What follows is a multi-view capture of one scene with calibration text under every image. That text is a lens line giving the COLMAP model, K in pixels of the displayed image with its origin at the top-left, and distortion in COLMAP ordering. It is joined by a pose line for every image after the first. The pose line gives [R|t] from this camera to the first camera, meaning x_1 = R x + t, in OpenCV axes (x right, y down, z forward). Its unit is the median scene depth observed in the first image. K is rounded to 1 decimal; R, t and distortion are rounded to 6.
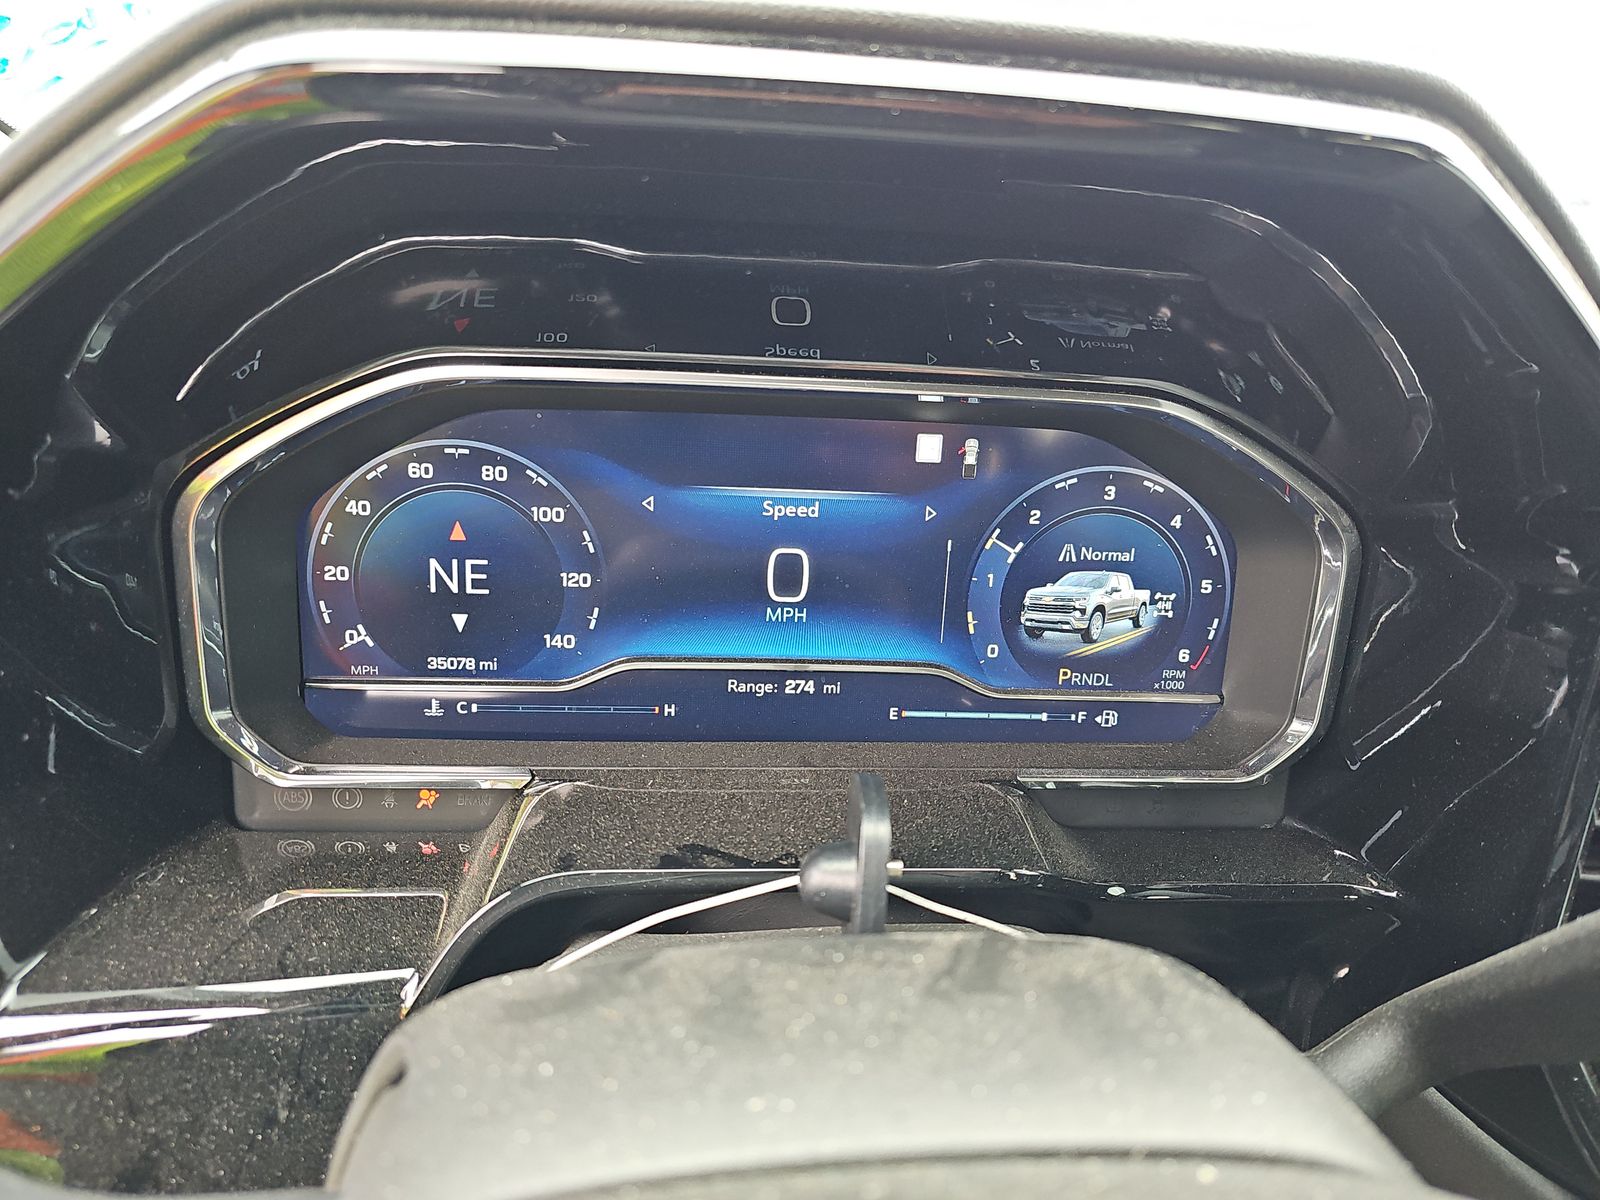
lens RADIAL K [[1086.2, 0, 802.8], [0, 1086.2, 602.9], [0, 0, 1]] dist [0.042286, -0.036503]
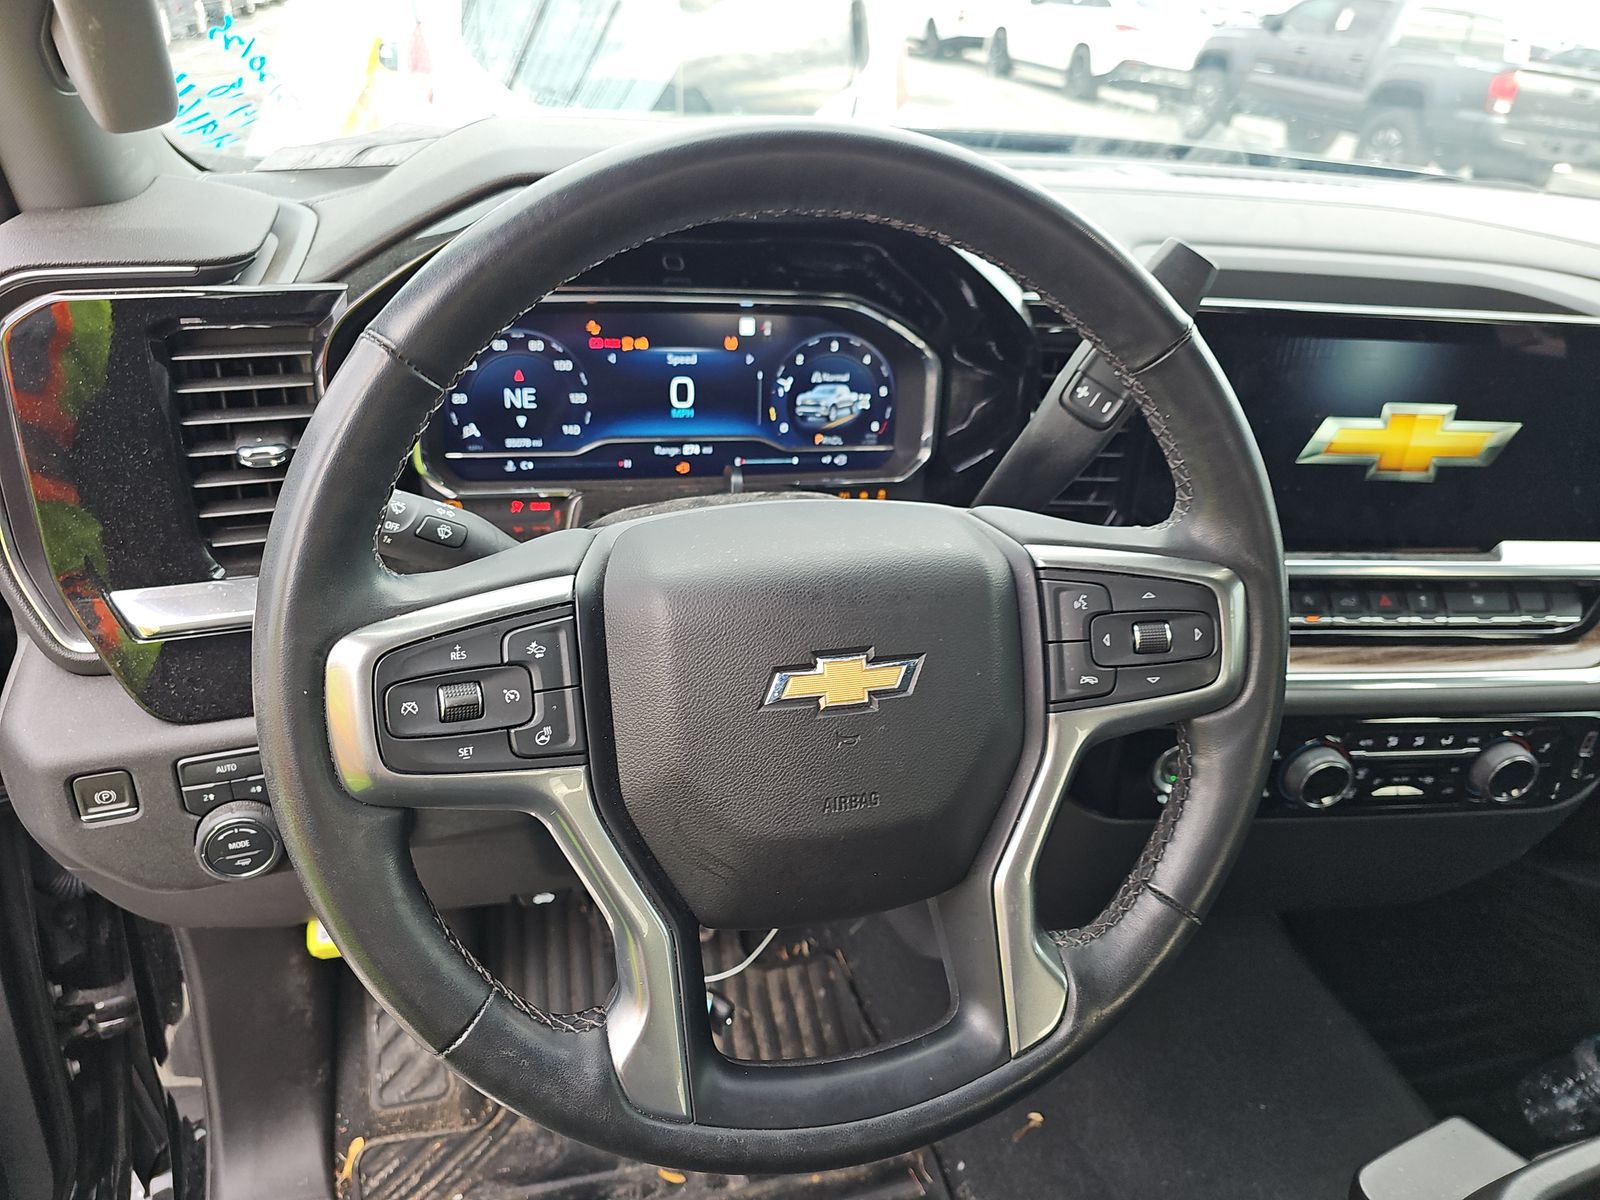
lens RADIAL K [[1086.2, 0, 786.9], [0, 1086.2, 611.7], [0, 0, 1]] dist [0.042286, -0.036503]
pose [[0.988374, -0.067368, 0.136304, -0.124797], [0.050635, 0.991151, 0.122703, 0.140890], [-0.143365, -0.114375, 0.983039, -1.081713]]
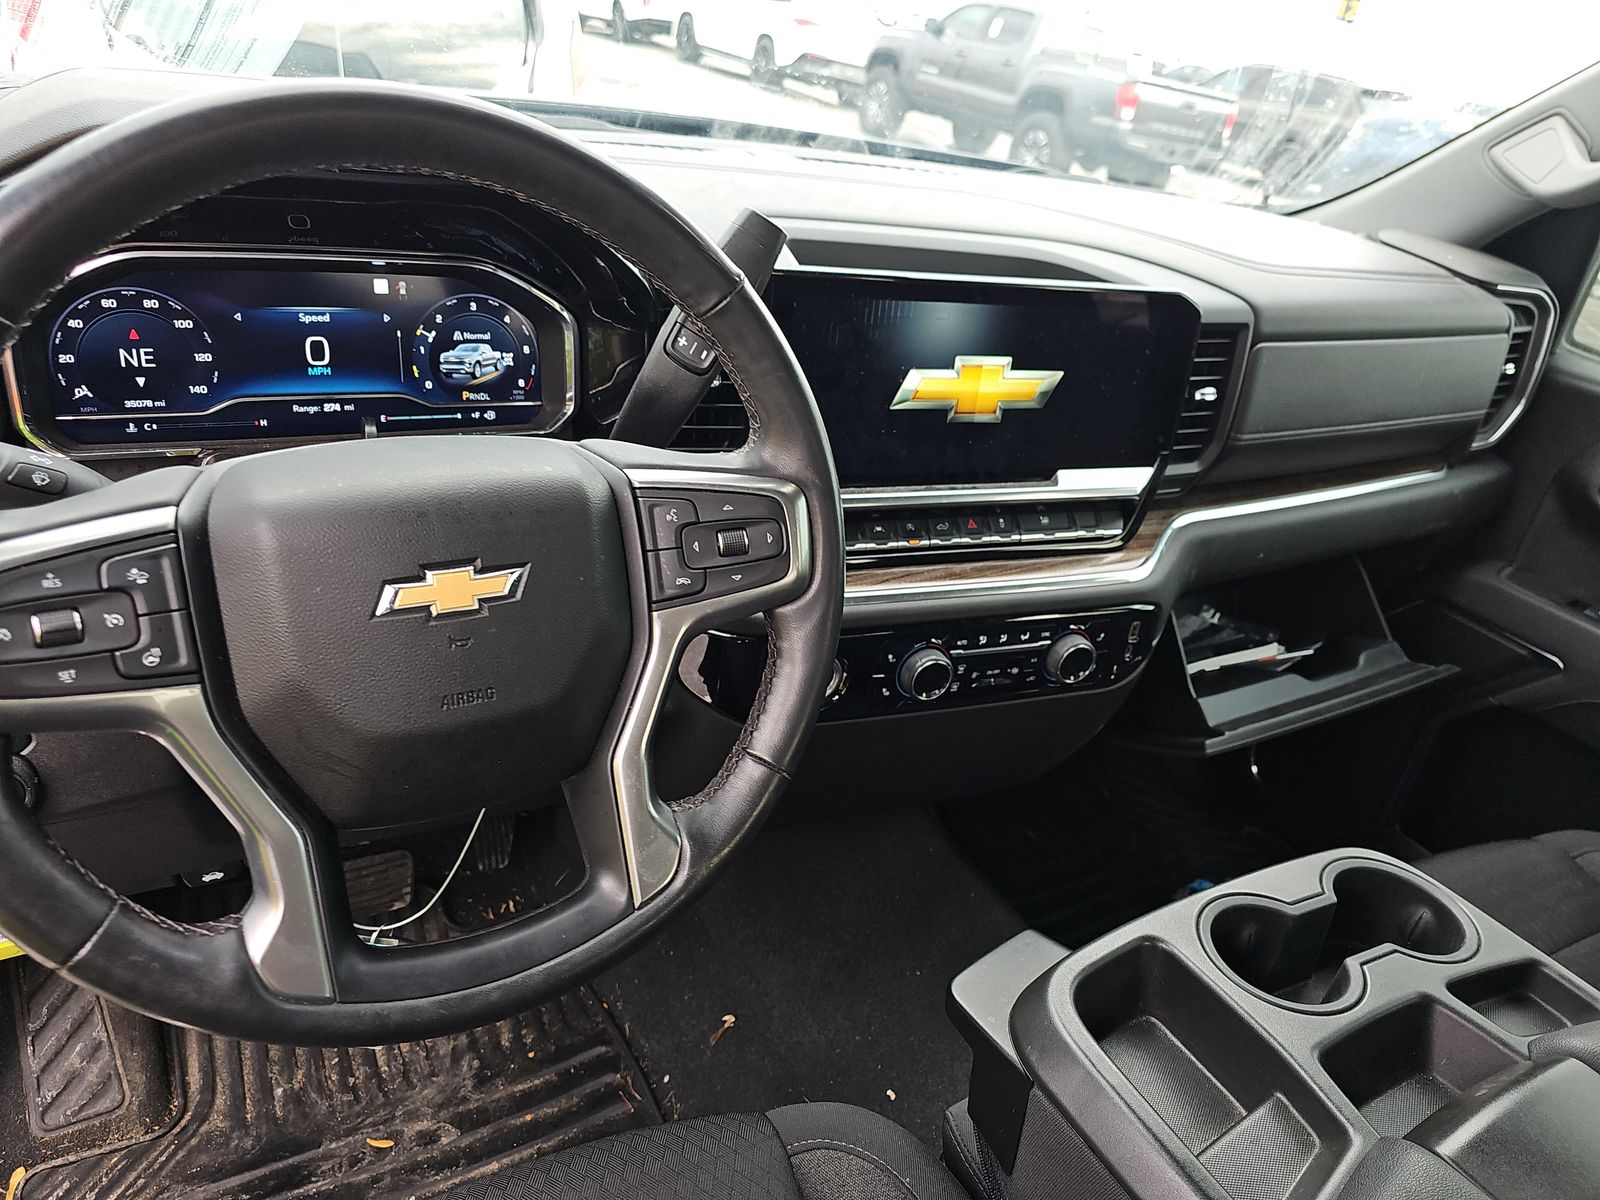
lens RADIAL K [[1086.2, 0, 796.2], [0, 1086.2, 598.8], [0, 0, 1]] dist [0.042286, -0.036503]
pose [[0.915081, -0.133649, 0.380480, -0.036131], [0.084253, 0.986025, 0.143722, 0.215966], [-0.394371, -0.099461, 0.913553, -1.306074]]
